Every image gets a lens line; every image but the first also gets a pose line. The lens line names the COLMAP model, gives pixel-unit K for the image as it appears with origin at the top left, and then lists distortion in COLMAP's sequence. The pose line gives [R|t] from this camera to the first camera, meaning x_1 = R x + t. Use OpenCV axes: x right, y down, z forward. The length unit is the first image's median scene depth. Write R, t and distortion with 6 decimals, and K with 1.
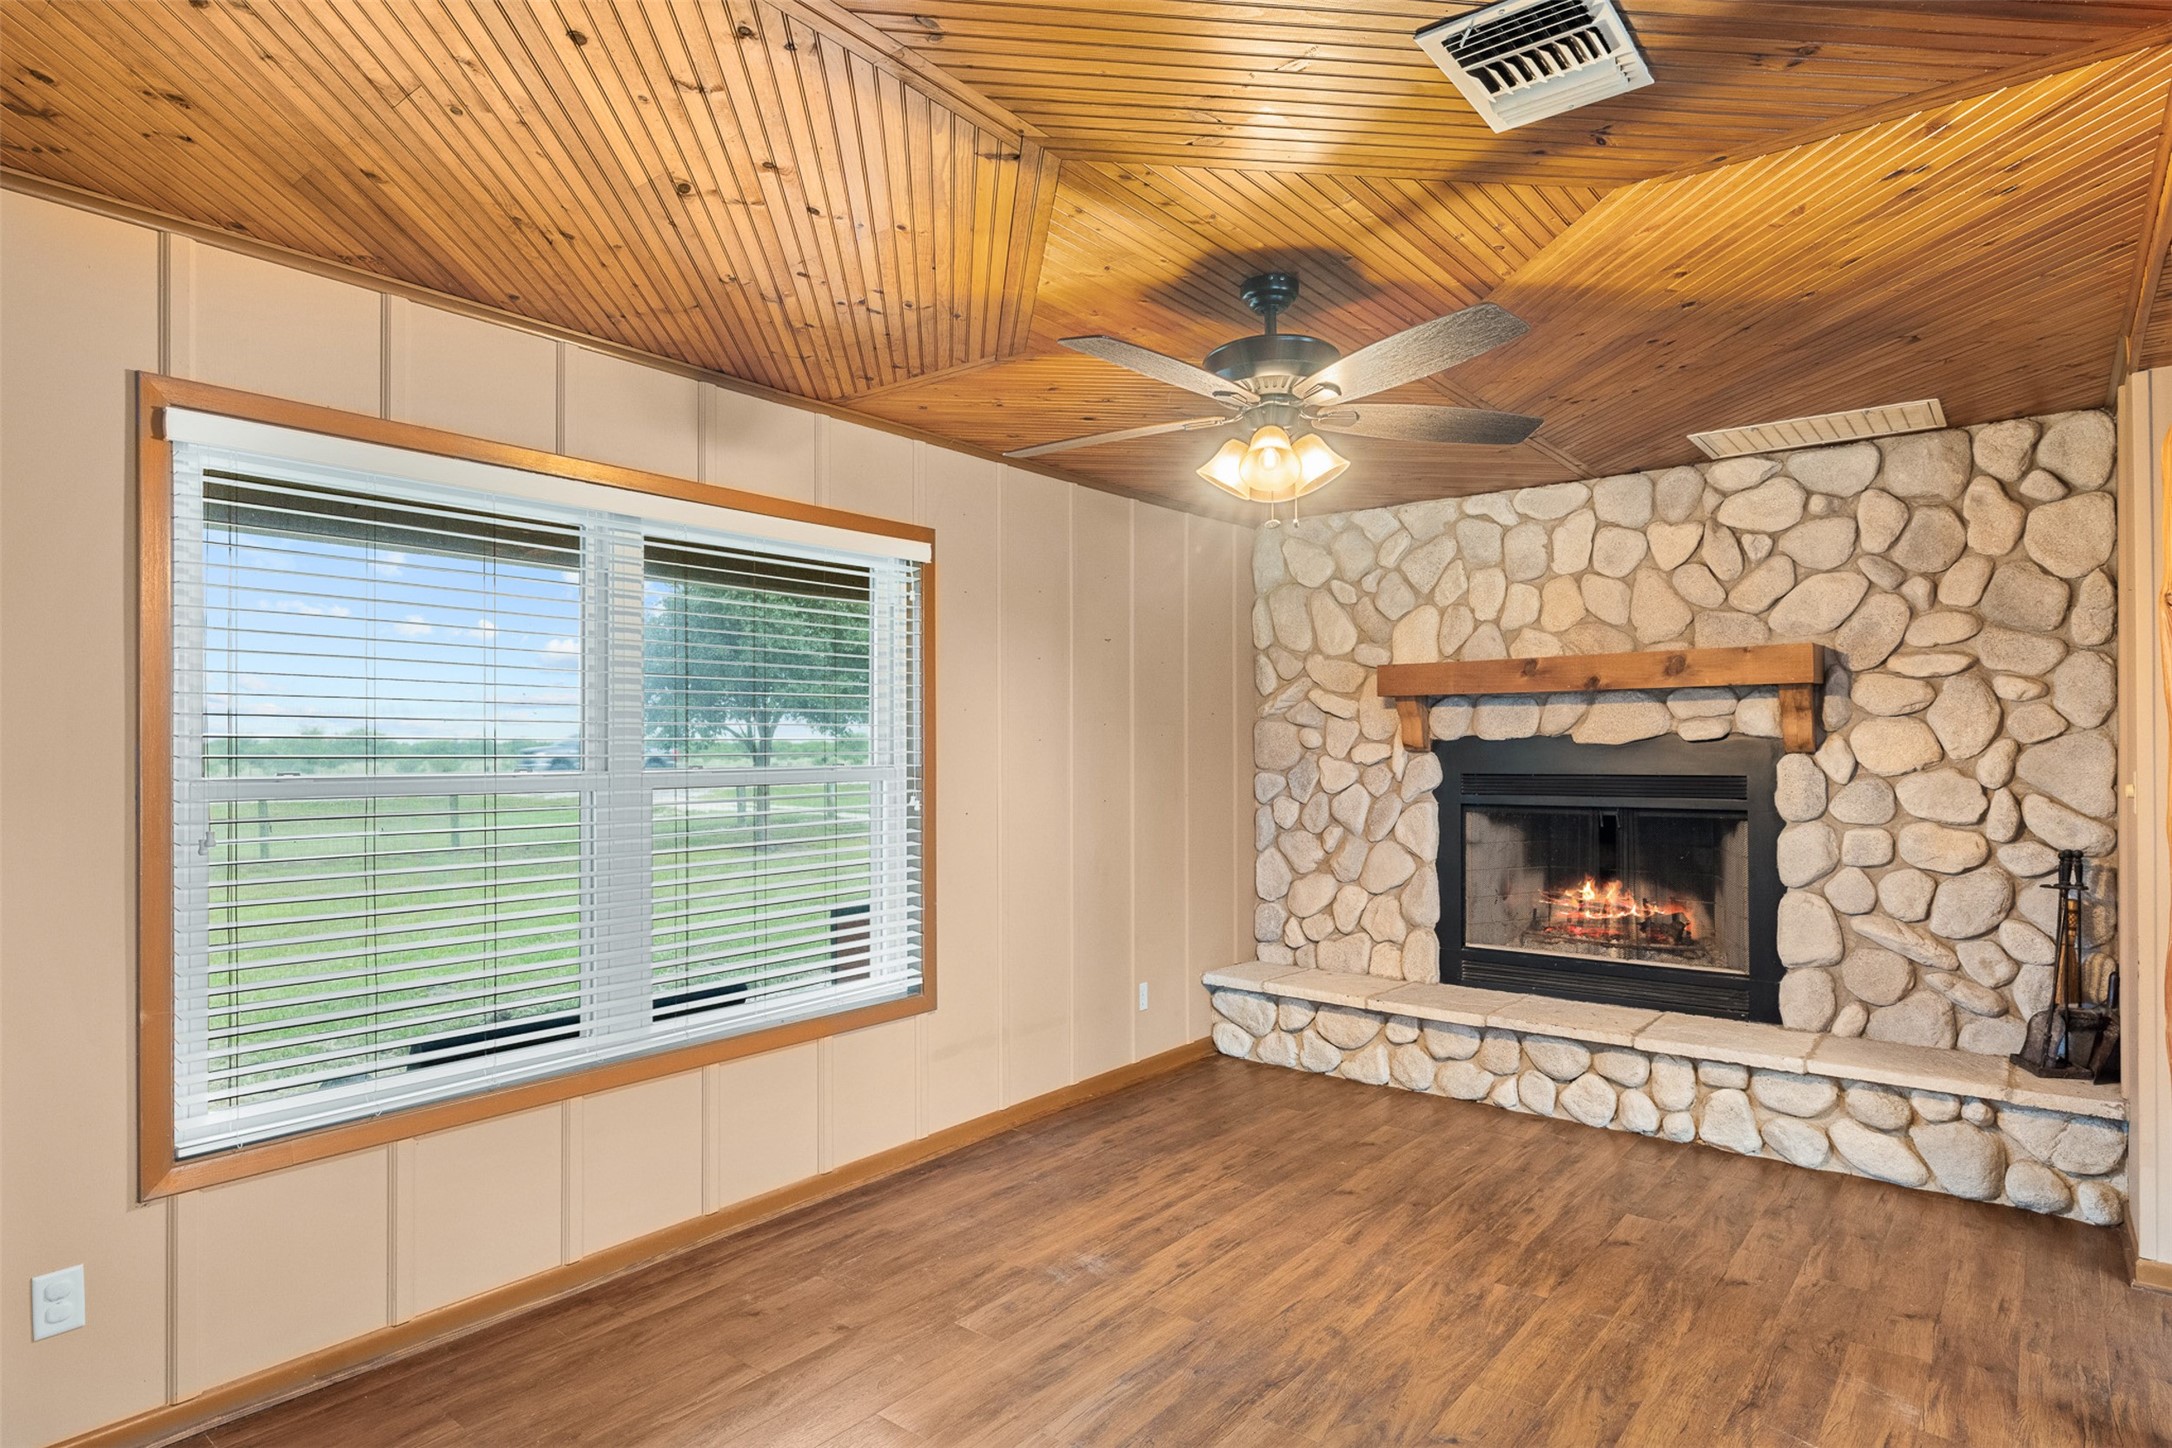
lens RADIAL K [[1180.9, 0, 1086.6], [0, 1180.9, 728.6], [0, 0, 1]] dist [0.002569, 0.000719]
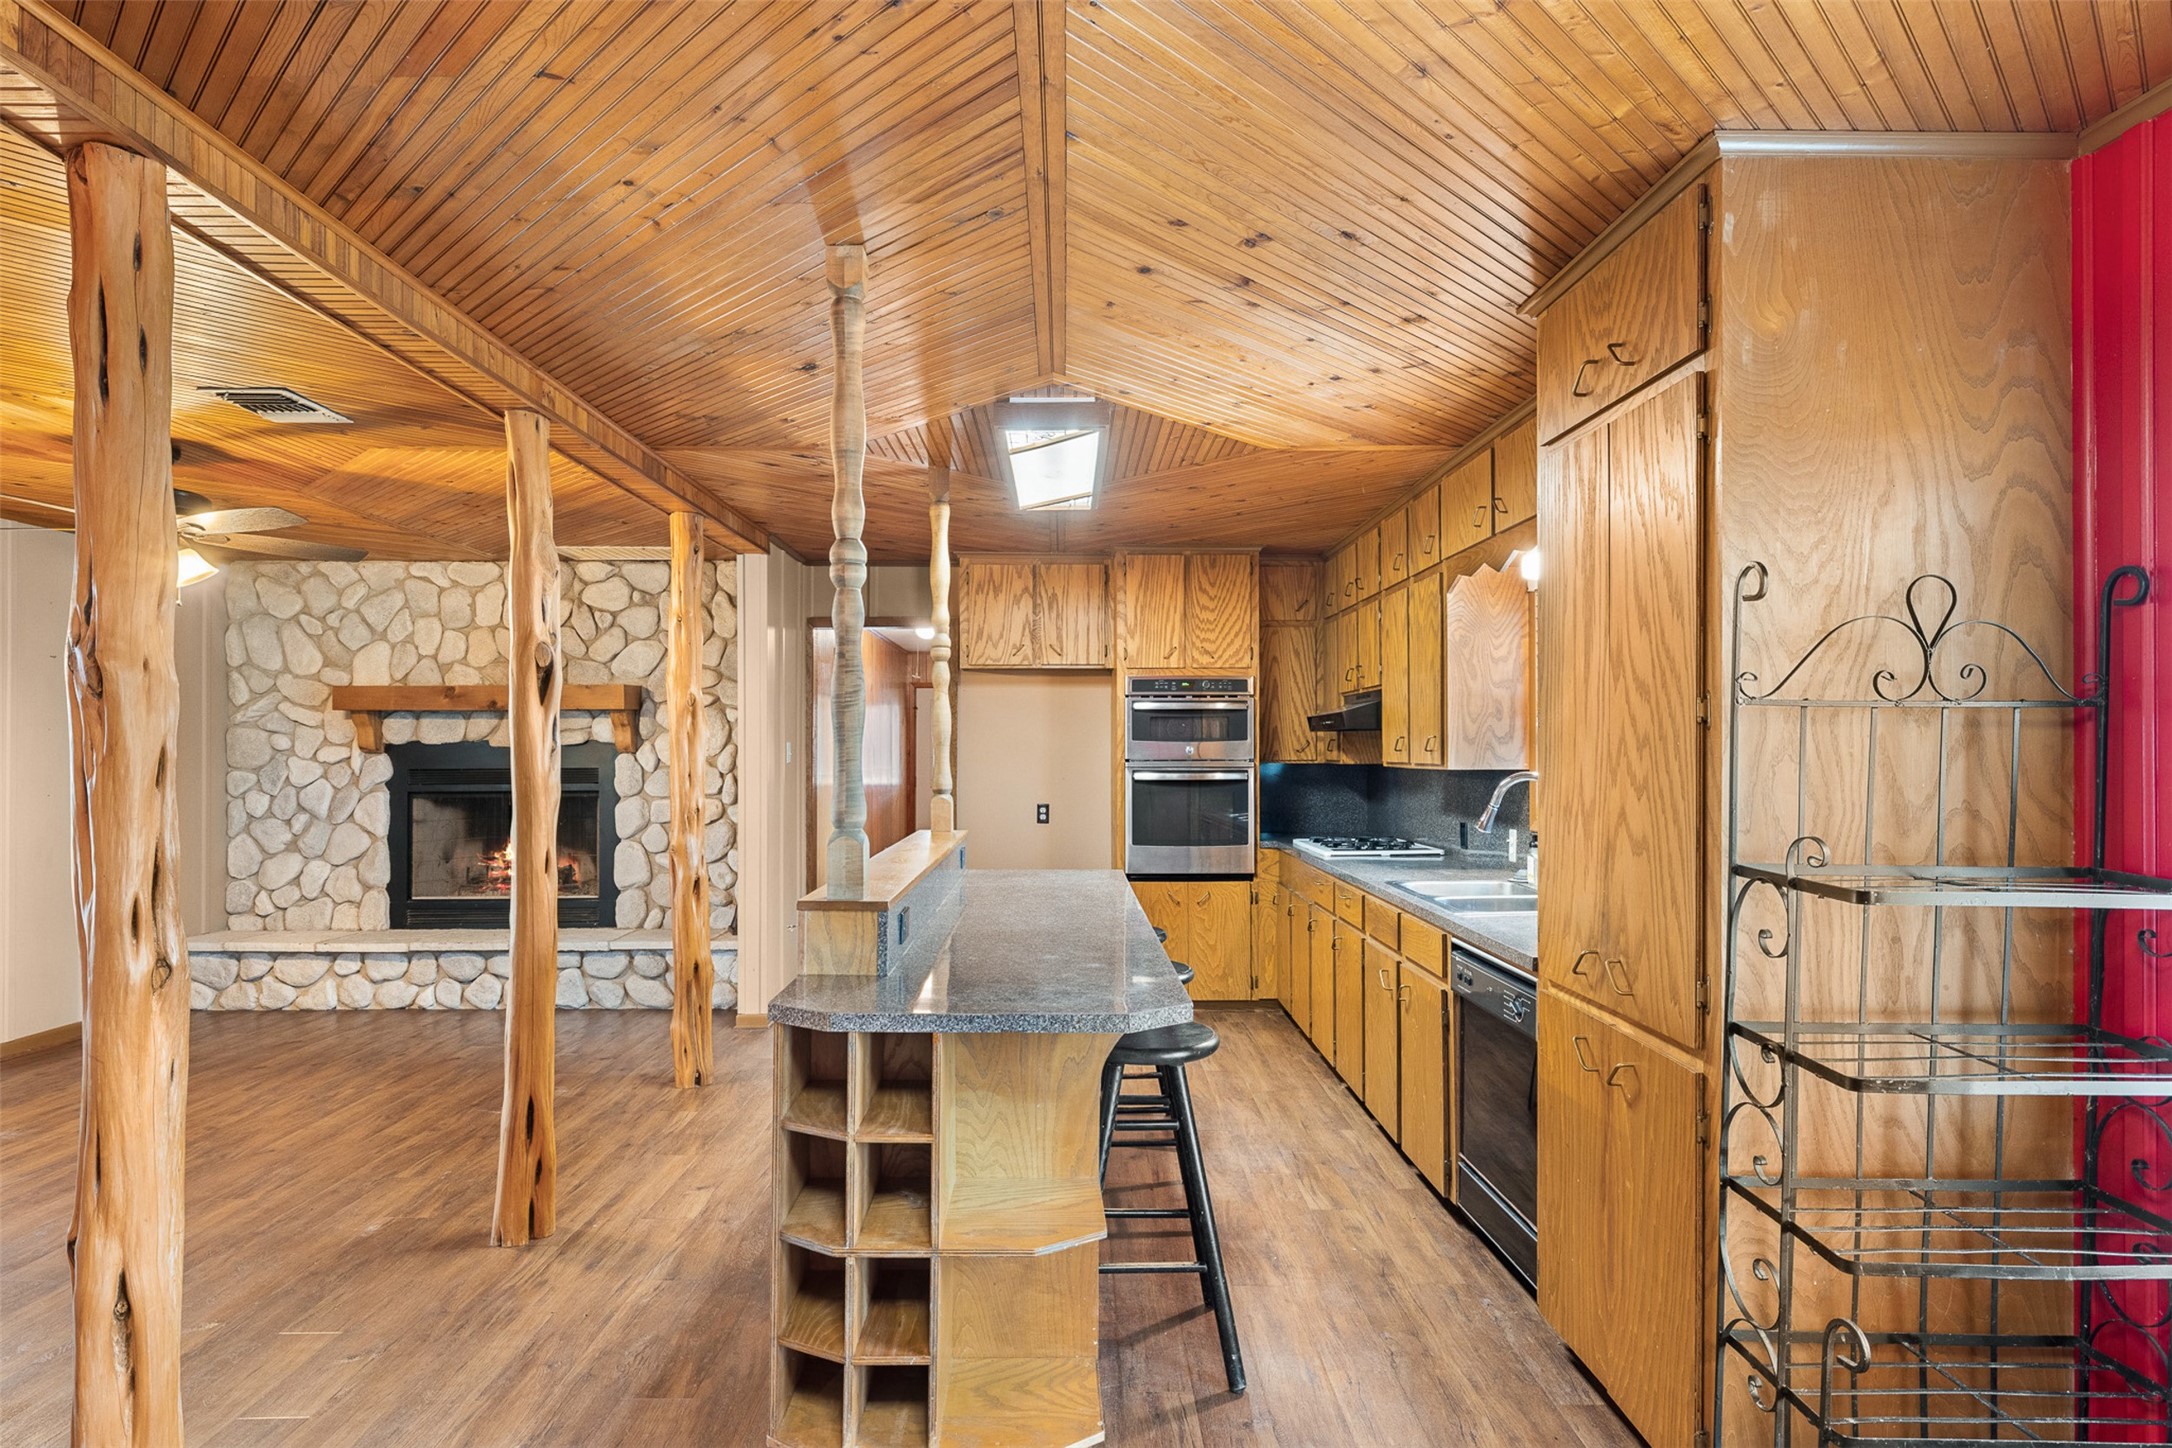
lens RADIAL K [[1180.9, 0, 1083.9], [0, 1180.9, 739.5], [0, 0, 1]] dist [0.002569, 0.000719]
pose [[0.775280, 0.007078, 0.631578, 0.068713], [-0.009395, 0.999956, 0.000326, -0.003164], [-0.631548, -0.006187, 0.775312, -0.527402]]
